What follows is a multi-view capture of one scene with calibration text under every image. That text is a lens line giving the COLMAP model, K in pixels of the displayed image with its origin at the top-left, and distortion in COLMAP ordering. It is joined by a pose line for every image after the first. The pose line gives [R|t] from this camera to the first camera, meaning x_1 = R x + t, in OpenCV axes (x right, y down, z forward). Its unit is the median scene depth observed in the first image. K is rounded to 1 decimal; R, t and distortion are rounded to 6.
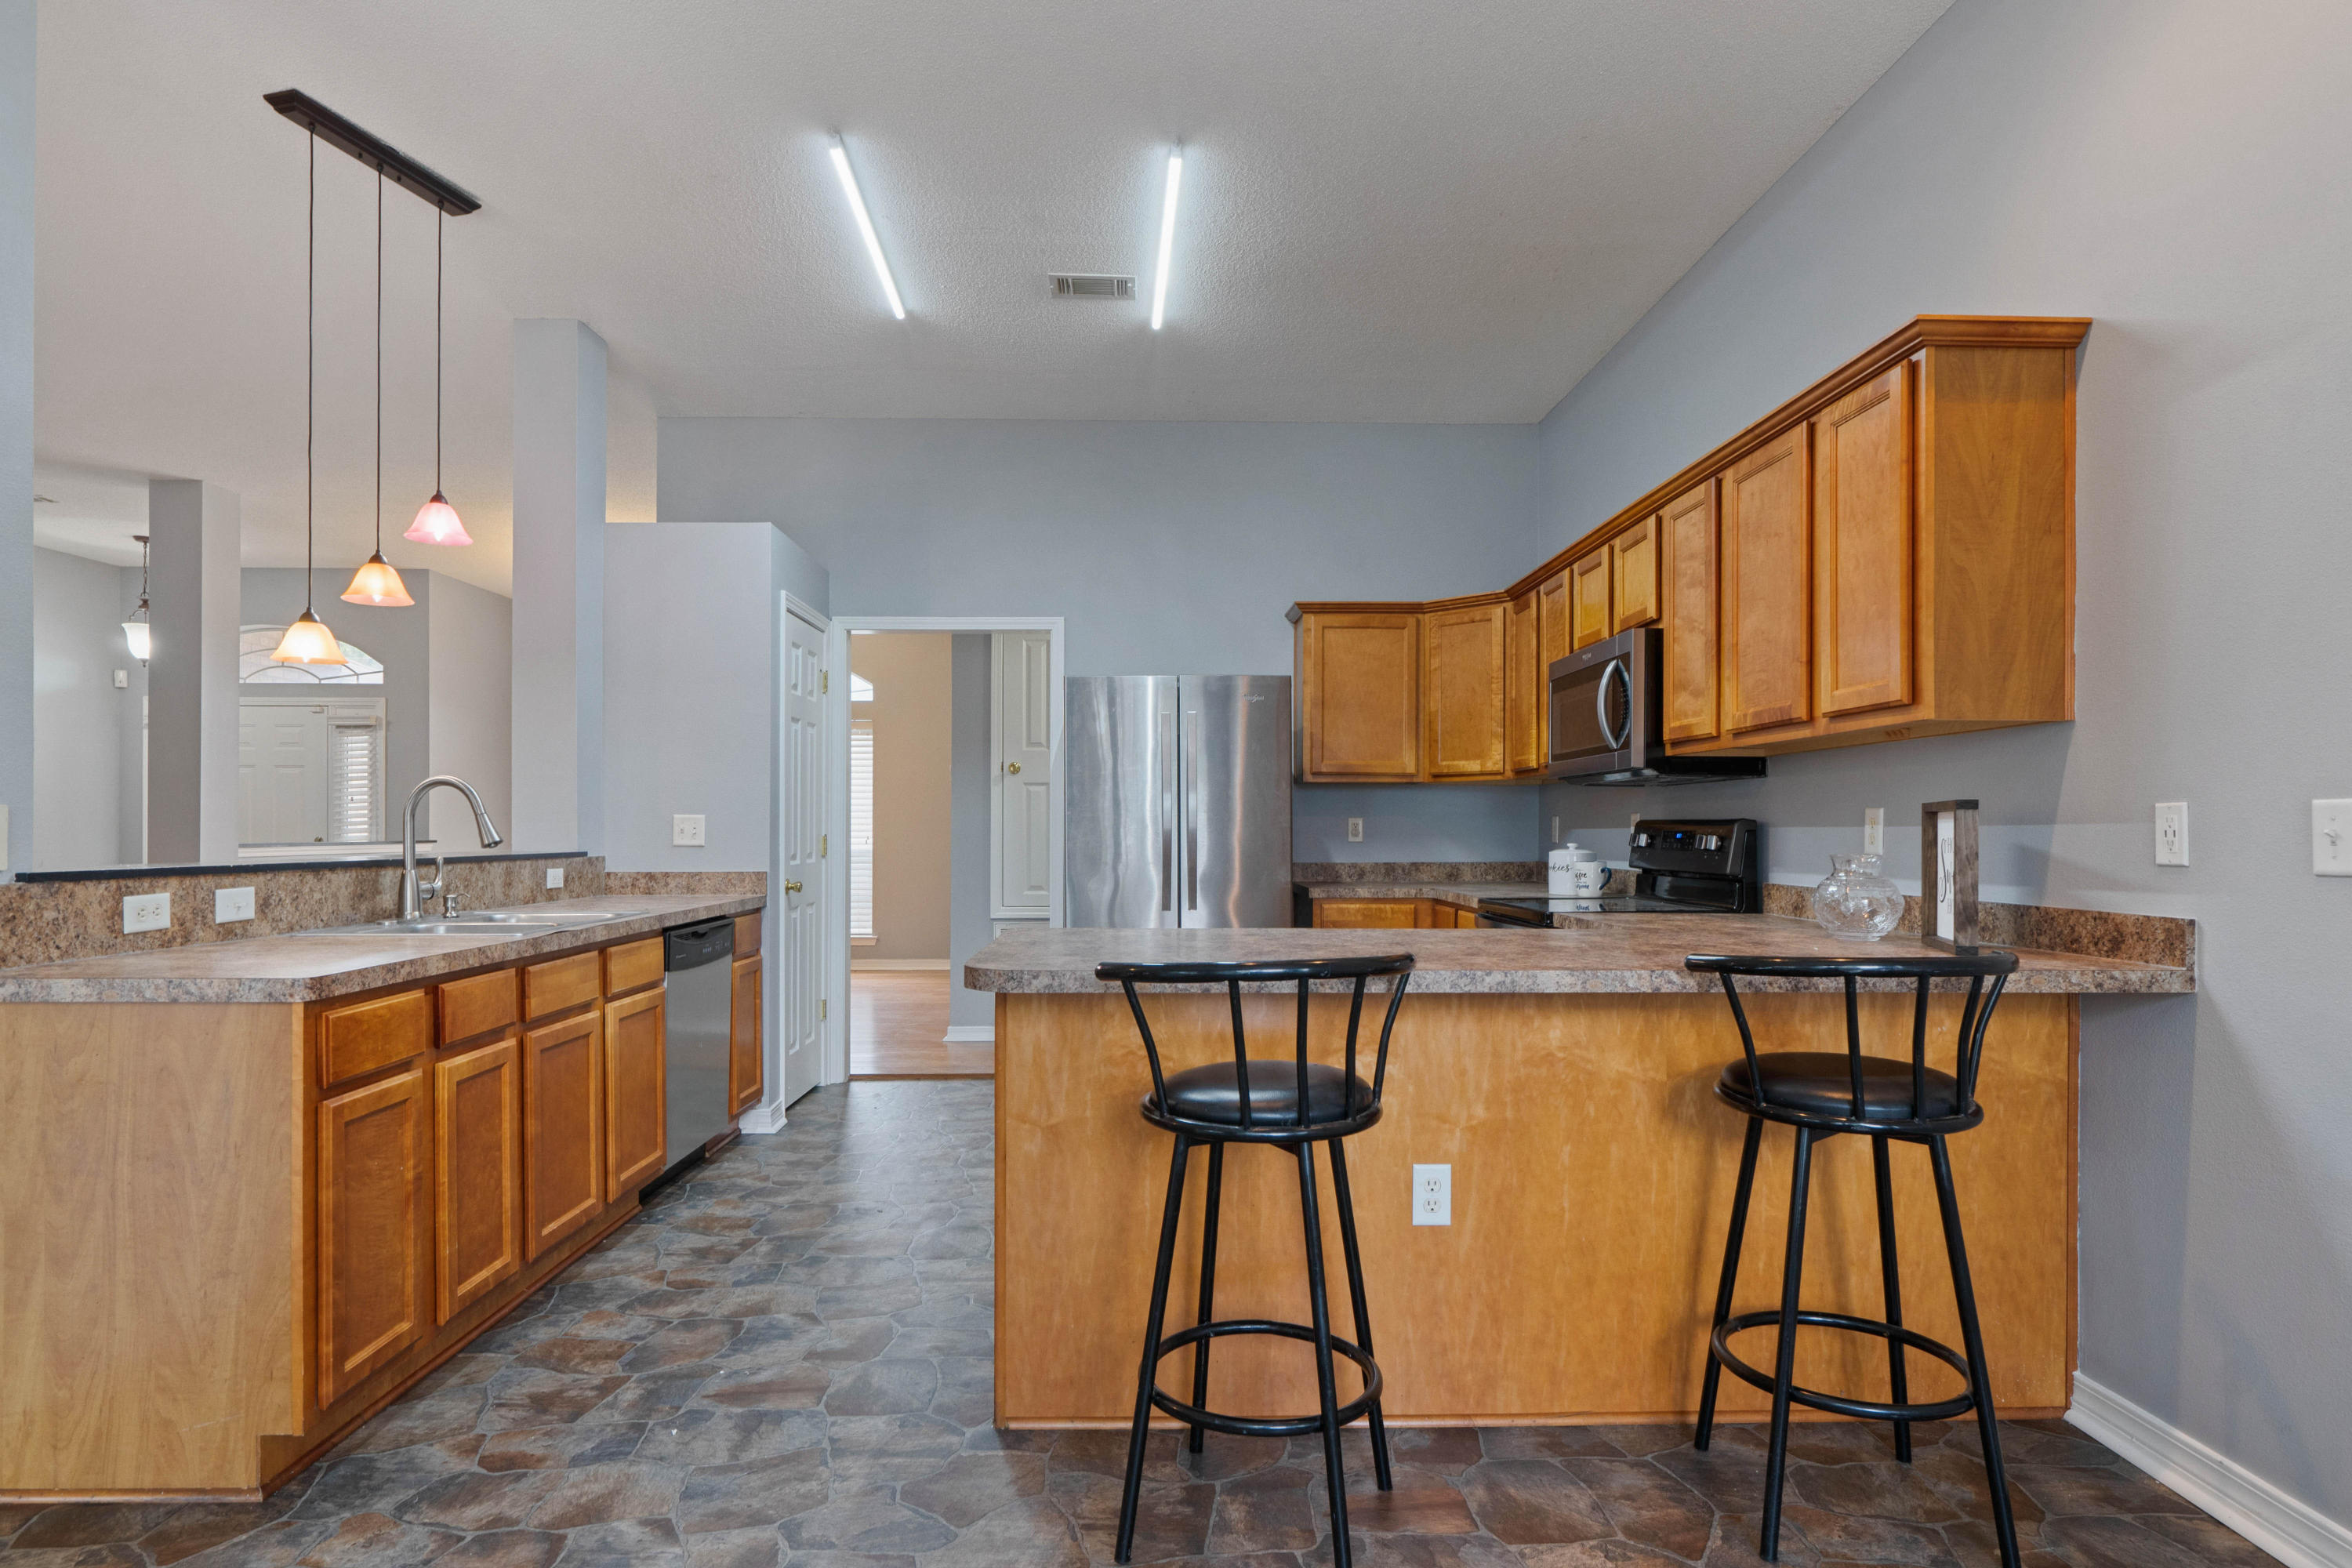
lens RADIAL K [[1250.7, 0, 1170.8], [0, 1250.7, 819.5], [0, 0, 1]] dist [-0.003550, -0.000100]
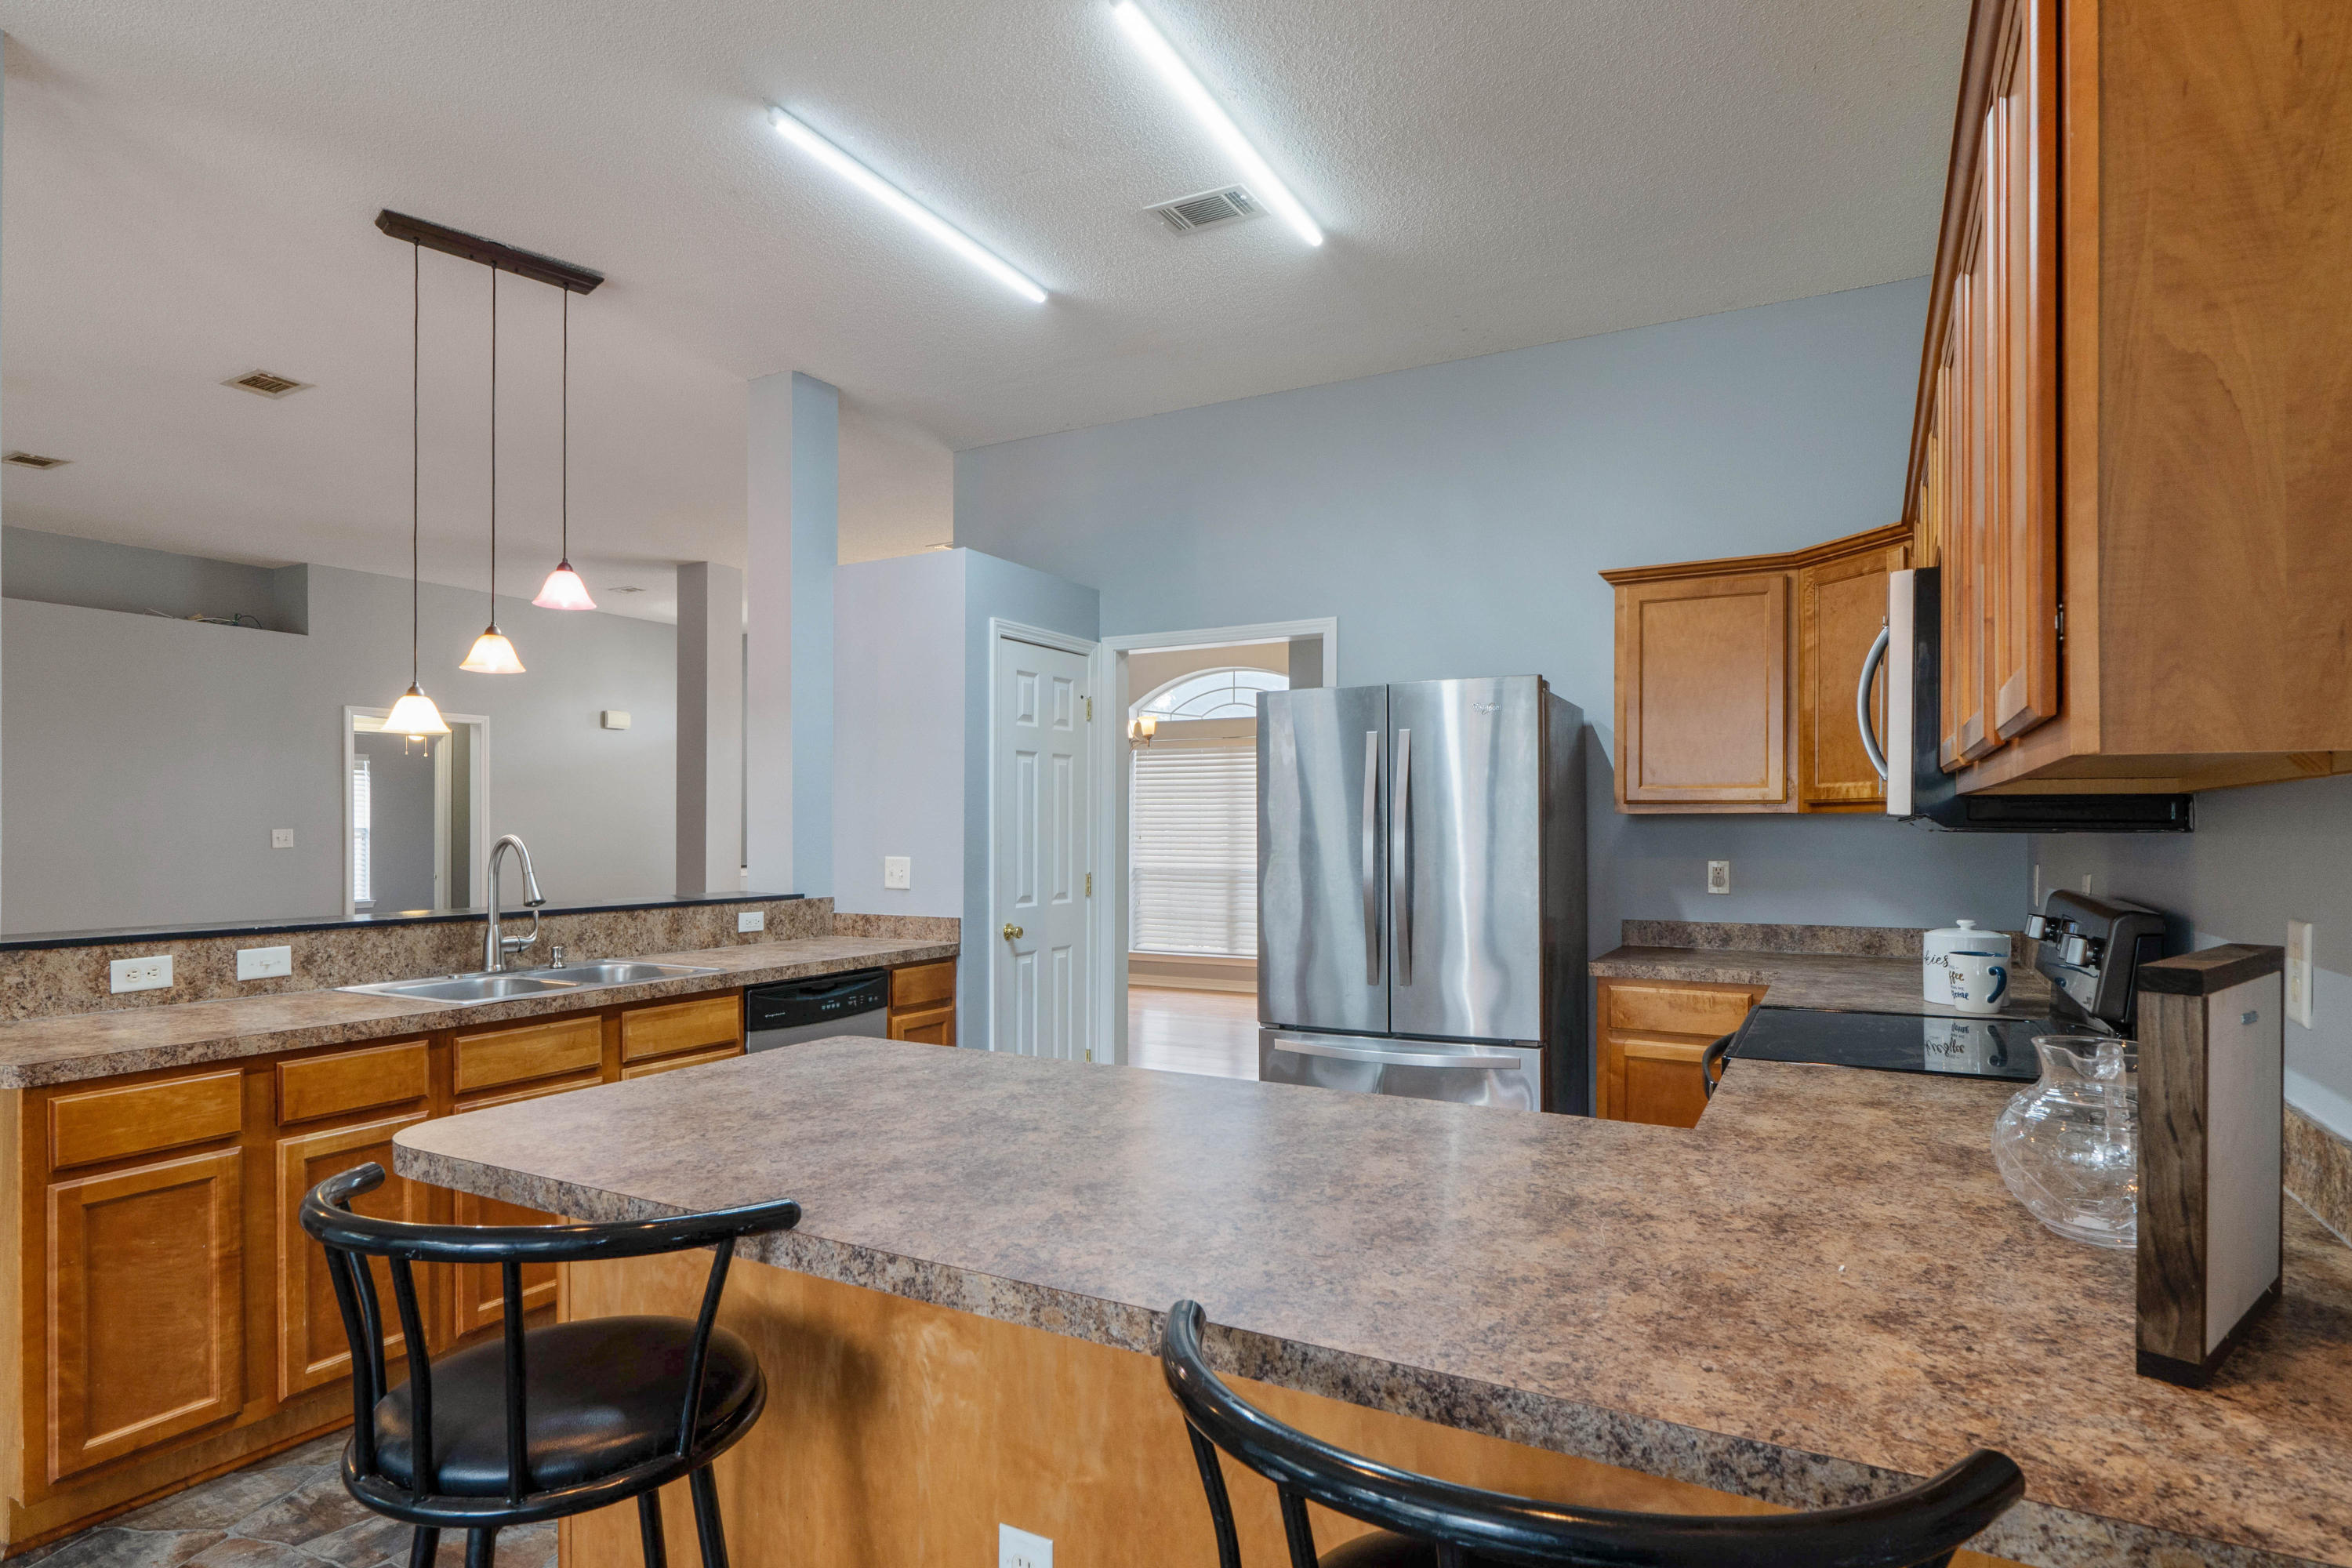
lens RADIAL K [[1244.6, 0, 1179.9], [0, 1244.6, 820.2], [0, 0, 1]] dist [-0.002085, -0.000840]
pose [[0.863593, -0.003383, -0.504178, 0.433472], [0.004429, 0.999990, 0.000877, -0.047643], [0.504170, -0.002990, 0.863599, 0.400078]]
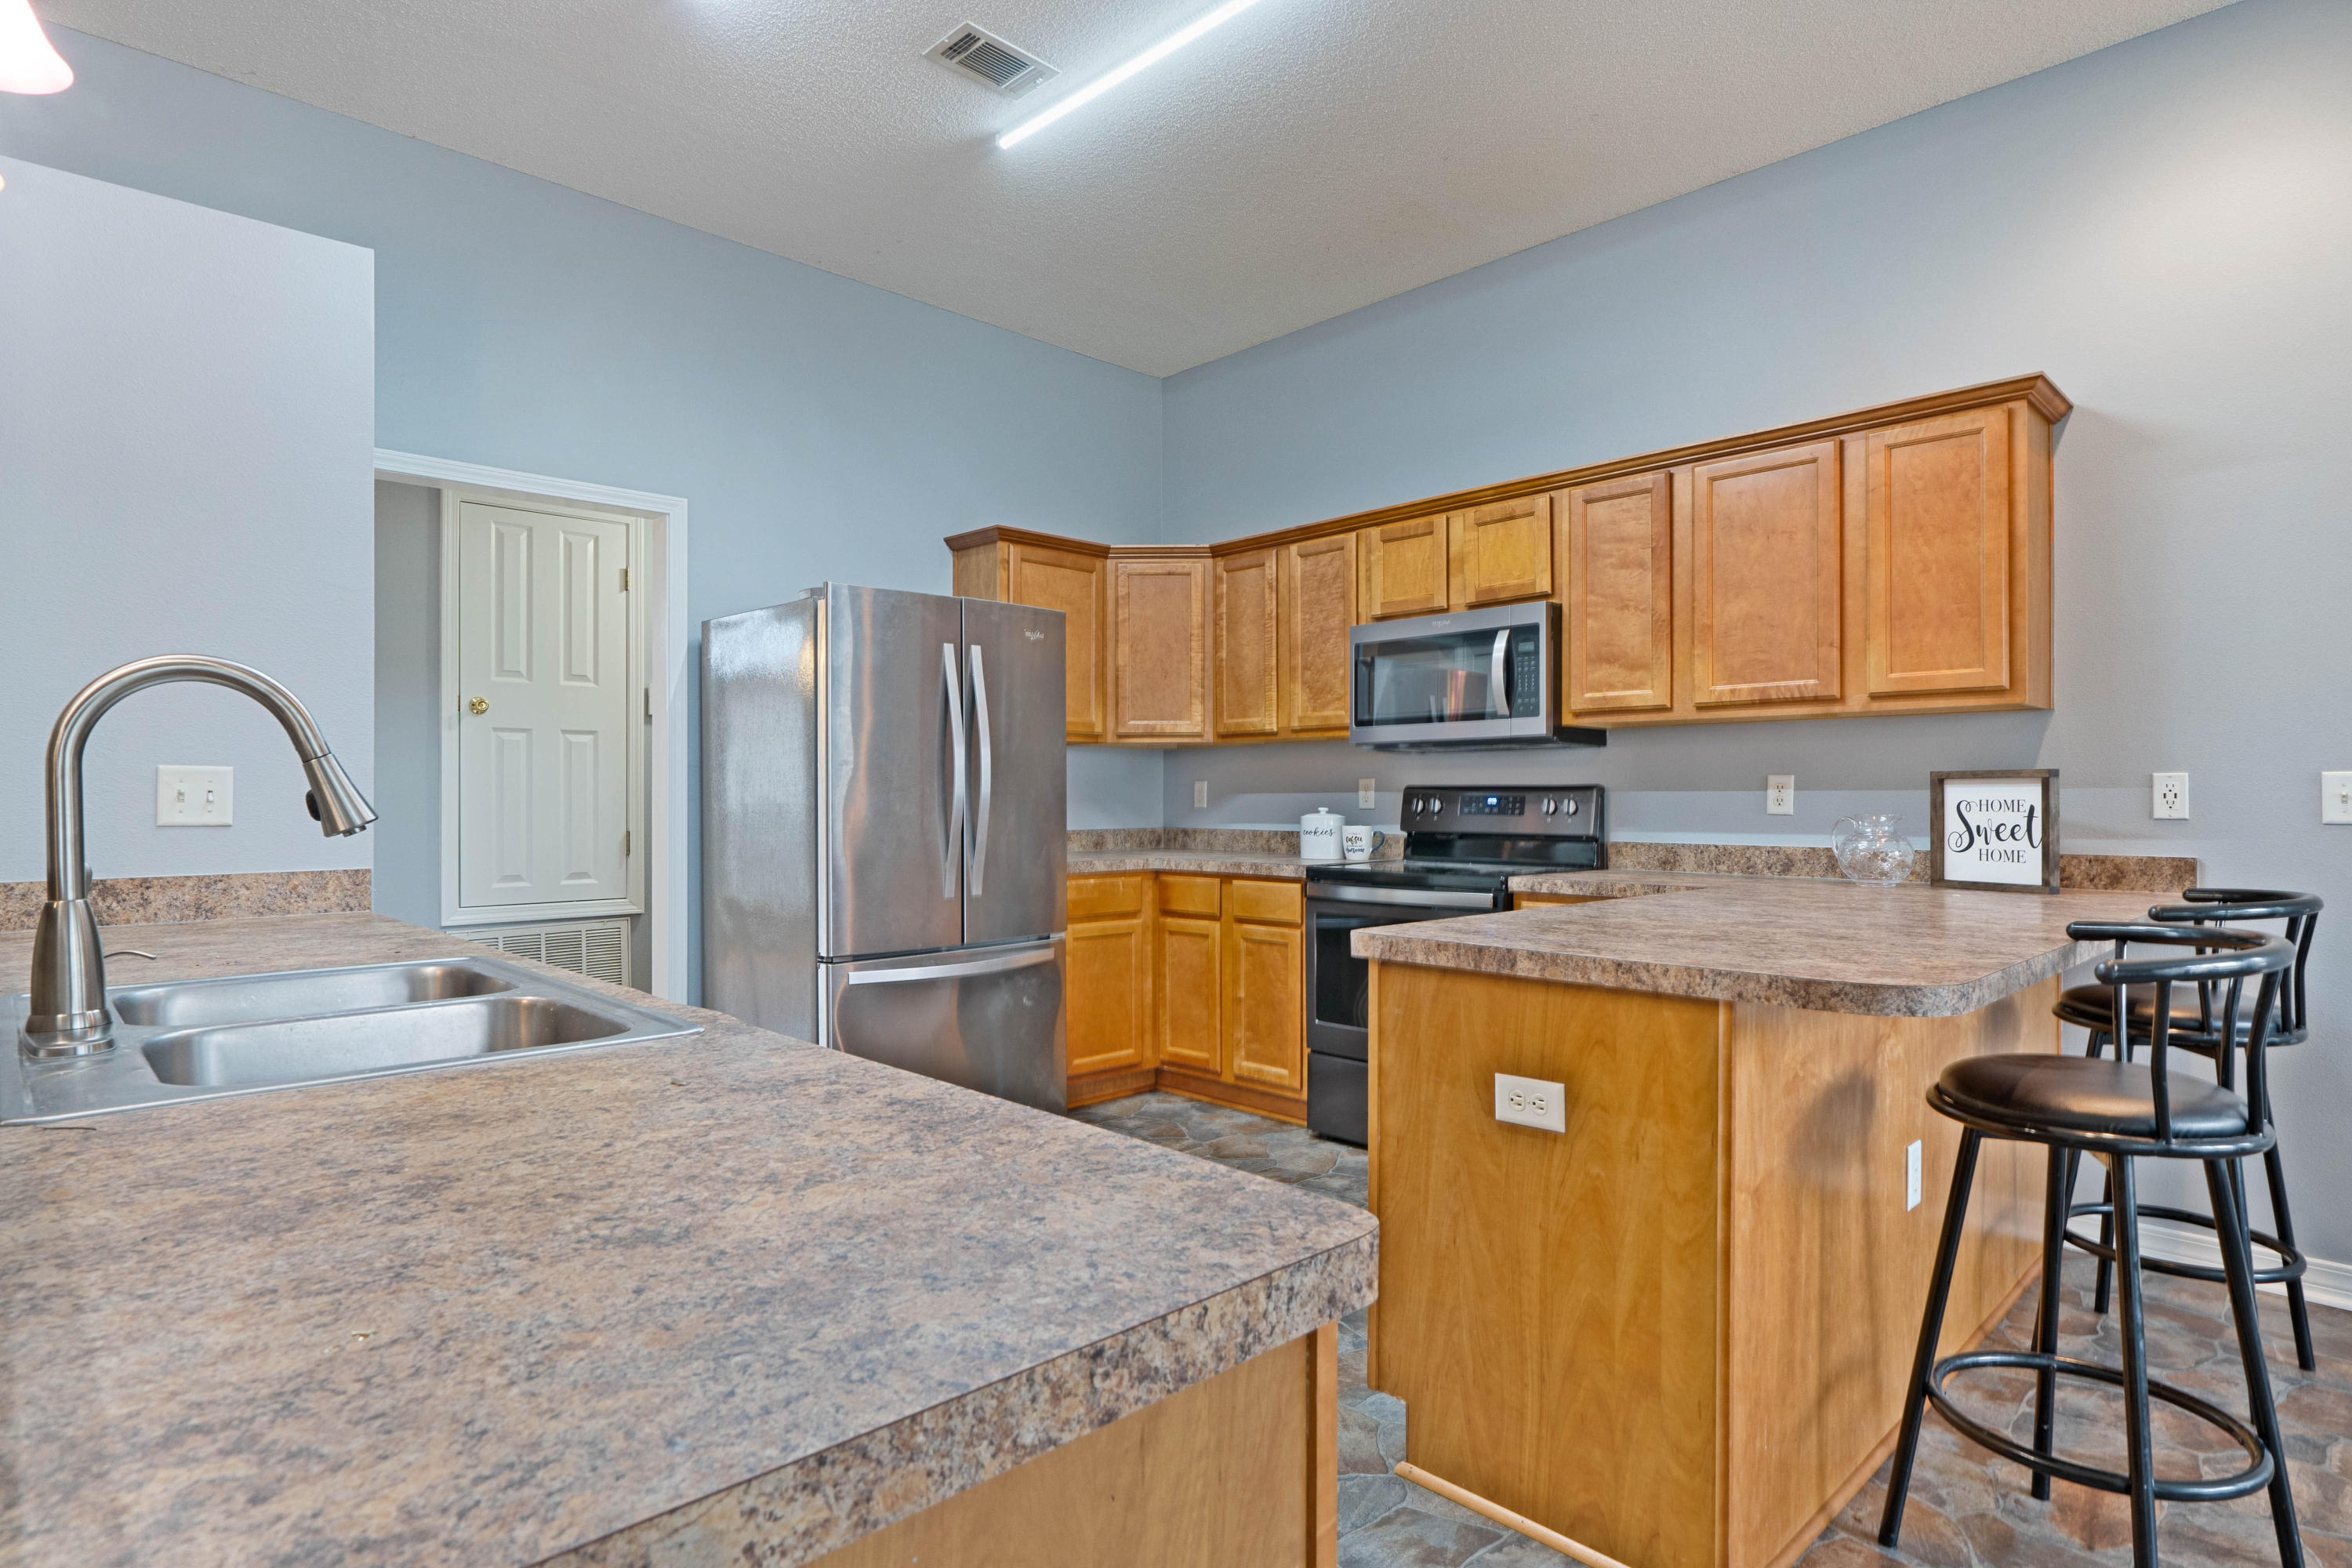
lens RADIAL K [[1230.8, 0, 1176.0], [0, 1230.8, 784.0], [0, 0, 1]] dist [-0.000287, -0.000142]
pose [[0.740730, 0.005269, 0.671782, -0.623066], [-0.004153, 0.999986, -0.003265, 0.005239], [-0.671790, -0.000371, 0.740742, 0.510624]]
